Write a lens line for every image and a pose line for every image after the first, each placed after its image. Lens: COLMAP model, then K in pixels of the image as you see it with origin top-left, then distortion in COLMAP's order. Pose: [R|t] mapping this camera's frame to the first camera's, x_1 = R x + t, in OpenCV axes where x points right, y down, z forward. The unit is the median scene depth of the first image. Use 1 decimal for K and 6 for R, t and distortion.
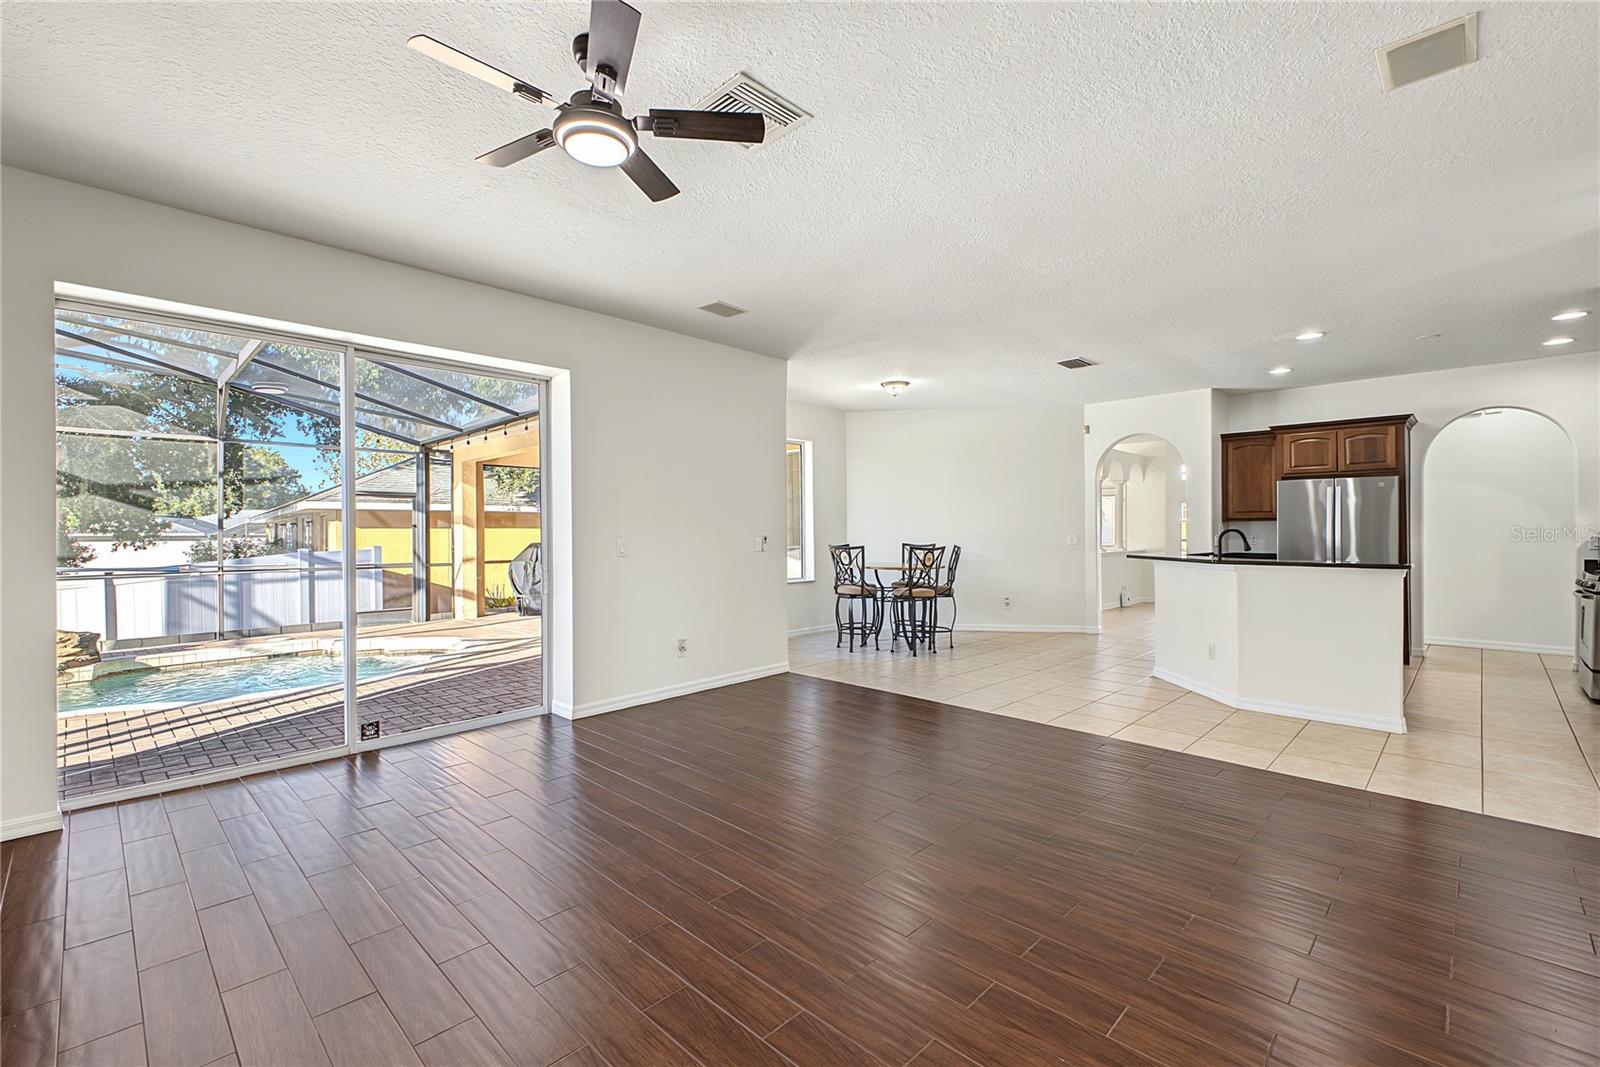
lens RADIAL K [[694.1, 0, 805.4], [0, 694.1, 529.5], [0, 0, 1]] dist [-0.002906, -0.000382]
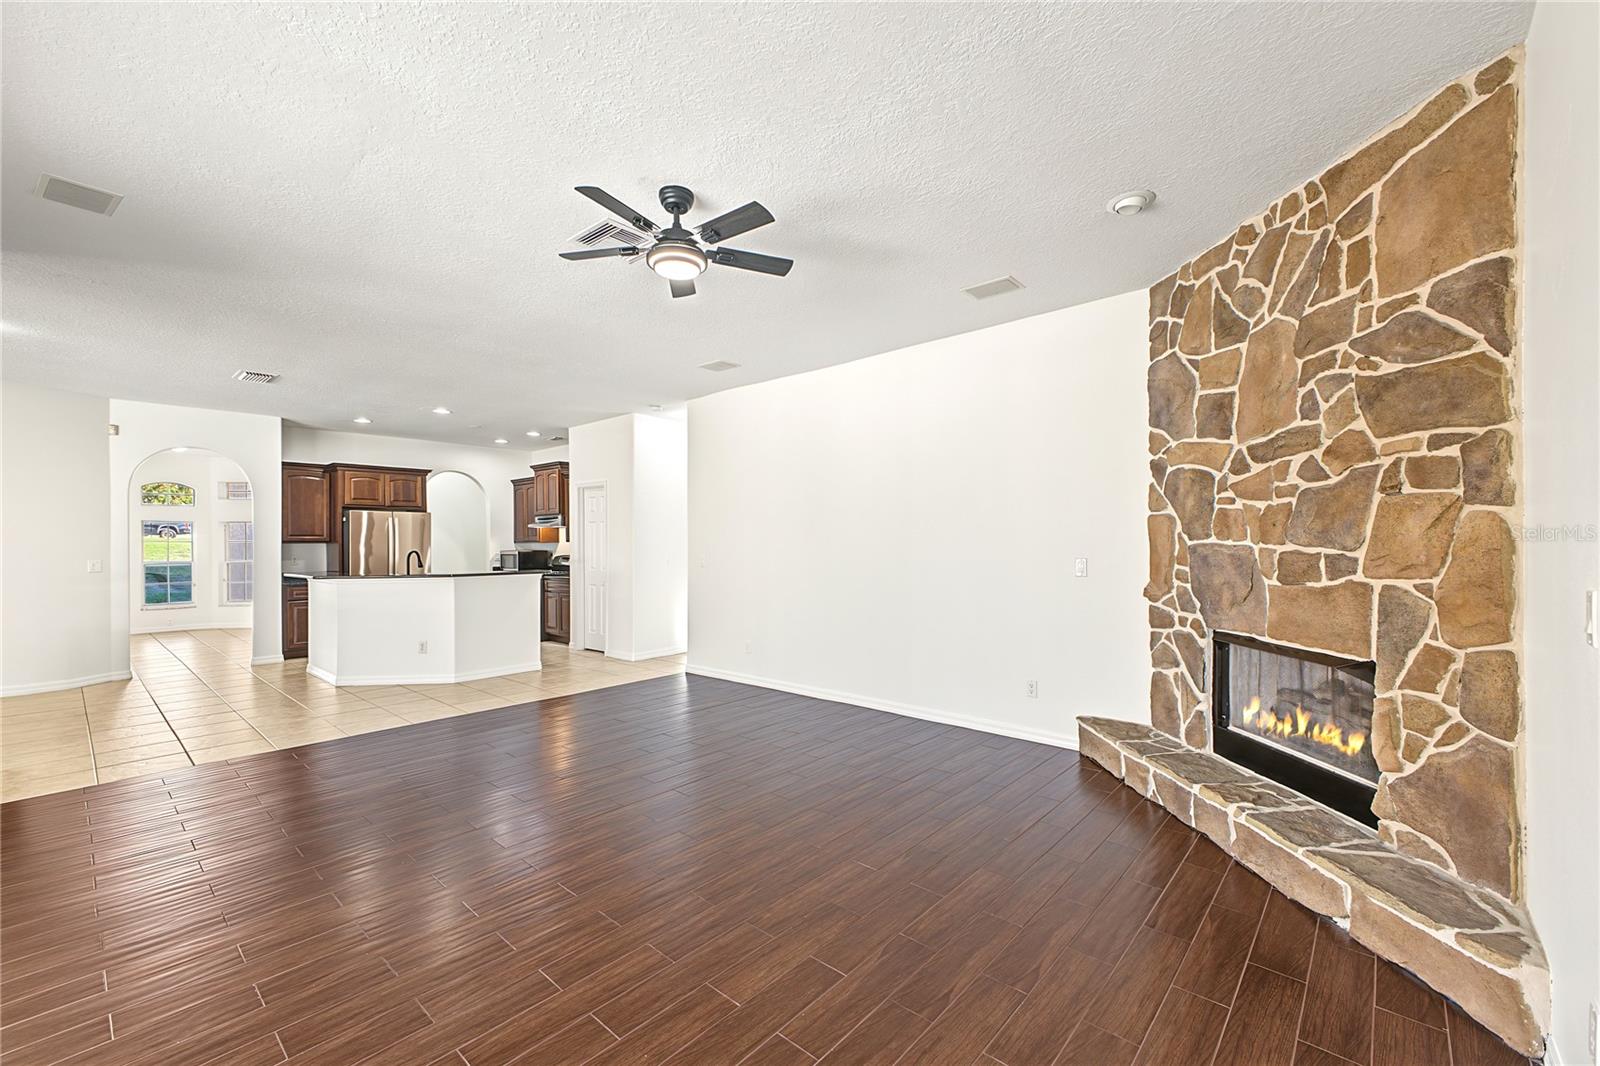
lens RADIAL K [[648.2, 0, 792.9], [0, 648.2, 537.7], [0, 0, 1]] dist [0.001814, -0.000127]
pose [[-0.034330, 0.013038, 0.999326, -0.454772], [0.002049, 0.999914, -0.012975, -0.005668], [-0.999408, 0.001602, -0.034353, 0.262440]]
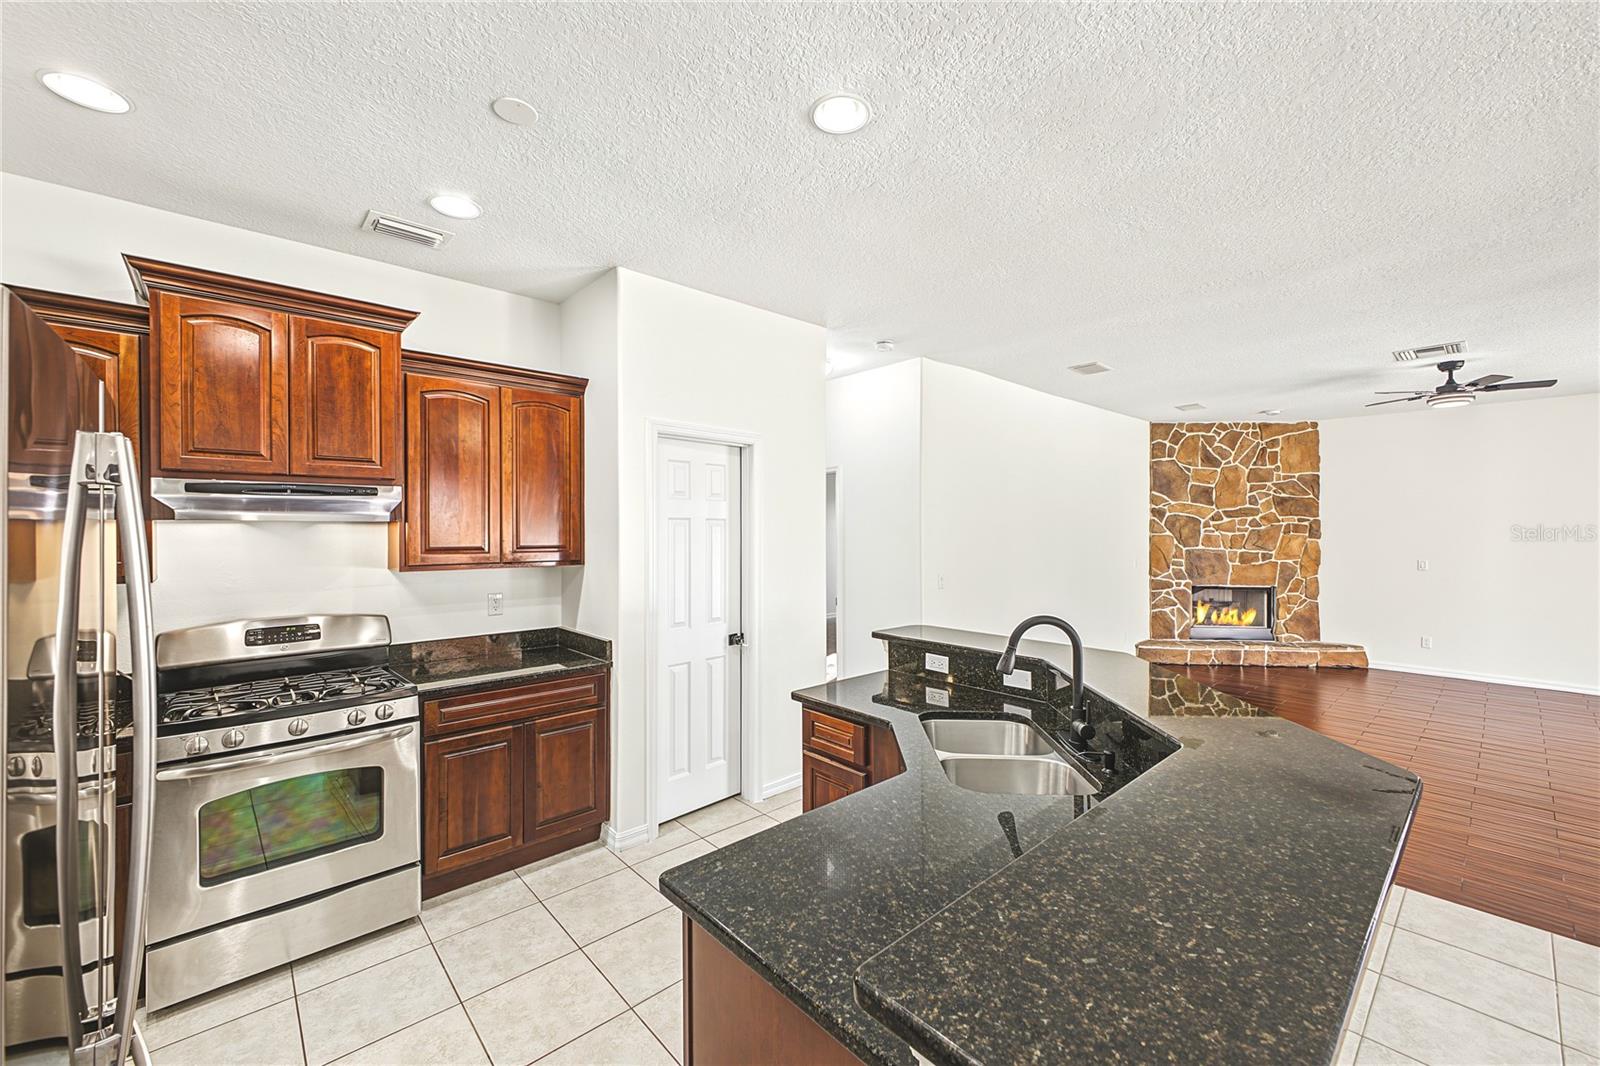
lens RADIAL K [[648.2, 0, 761.4], [0, 648.2, 531.4], [0, 0, 1]] dist [0.001814, -0.000127]
pose [[-0.996574, 0.005110, 0.082548, 0.590772], [0.005160, 0.999987, 0.000392, -0.038912], [-0.082545, 0.000817, -0.996587, 1.053174]]
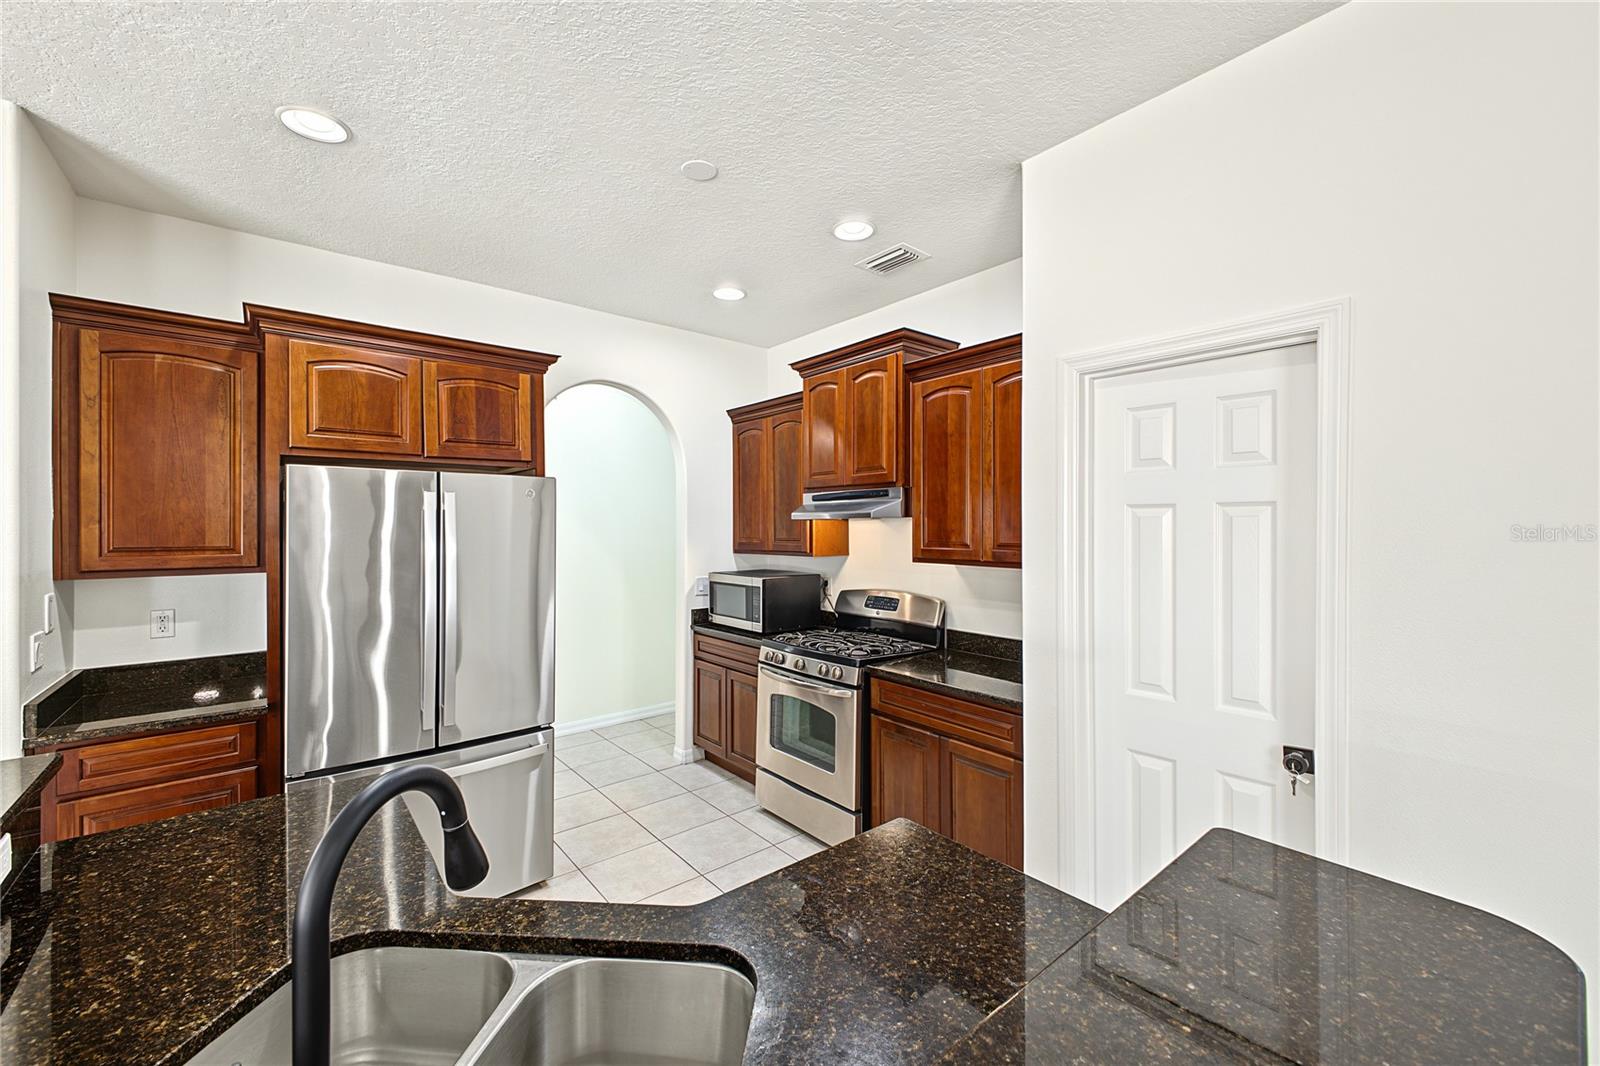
lens RADIAL K [[648.2, 0, 797.2], [0, 648.2, 523.9], [0, 0, 1]] dist [0.001814, -0.000127]
pose [[0.129161, 0.007100, 0.991598, 0.390943], [-0.002315, 0.999974, -0.006858, -0.038486], [-0.991621, -0.001410, 0.129174, 0.692538]]
